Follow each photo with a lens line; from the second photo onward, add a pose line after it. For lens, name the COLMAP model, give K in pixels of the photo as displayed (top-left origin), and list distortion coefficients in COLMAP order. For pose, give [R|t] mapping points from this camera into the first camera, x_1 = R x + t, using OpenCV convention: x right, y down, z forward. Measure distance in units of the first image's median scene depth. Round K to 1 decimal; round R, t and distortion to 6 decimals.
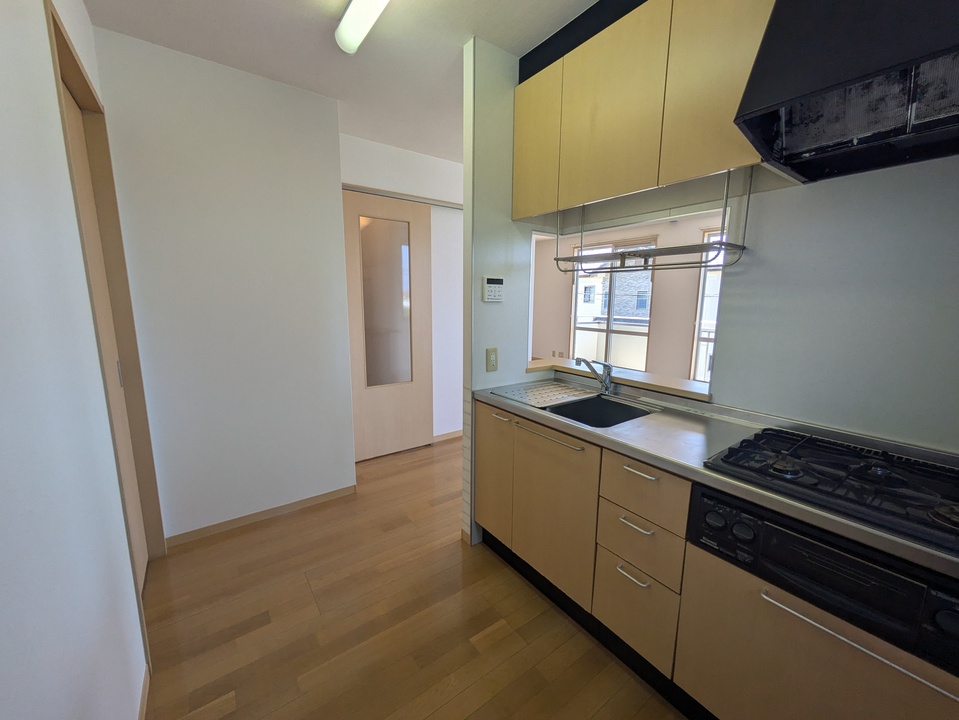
lens RADIAL K [[381.5, 0, 479.5], [0, 381.5, 360.0], [0, 0, 1]] dist [0.000742, 0.000237]
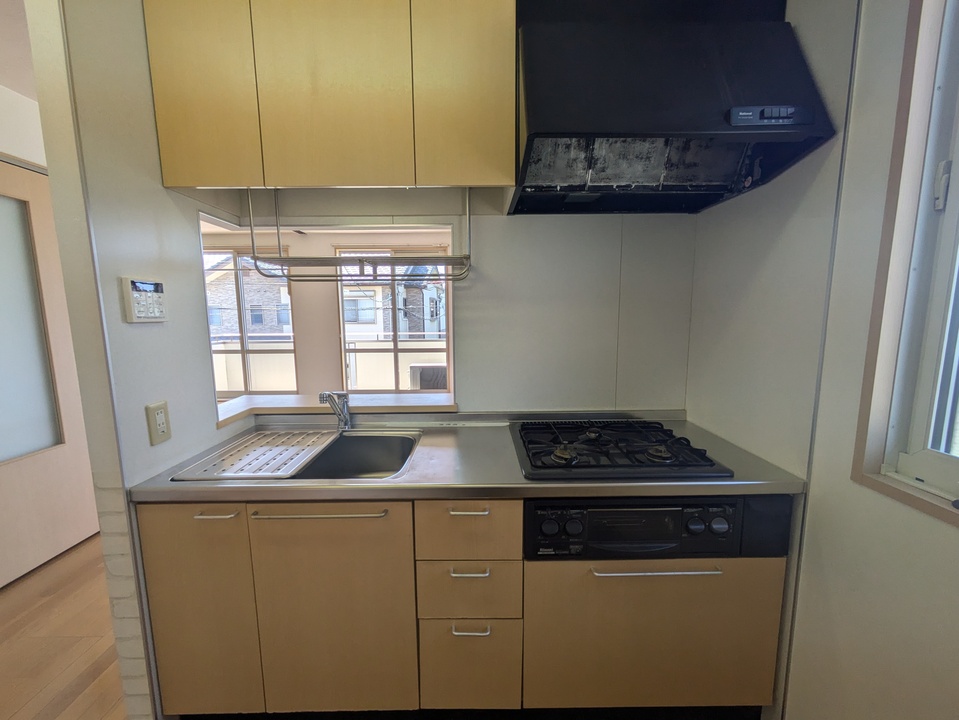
lens RADIAL K [[381.5, 0, 479.5], [0, 381.5, 360.0], [0, 0, 1]] dist [0.000742, 0.000237]
pose [[0.581268, -0.115616, 0.805456, -0.165306], [0.143976, 0.988850, 0.038039, -0.055921], [-0.800873, 0.093856, 0.591433, 0.319778]]
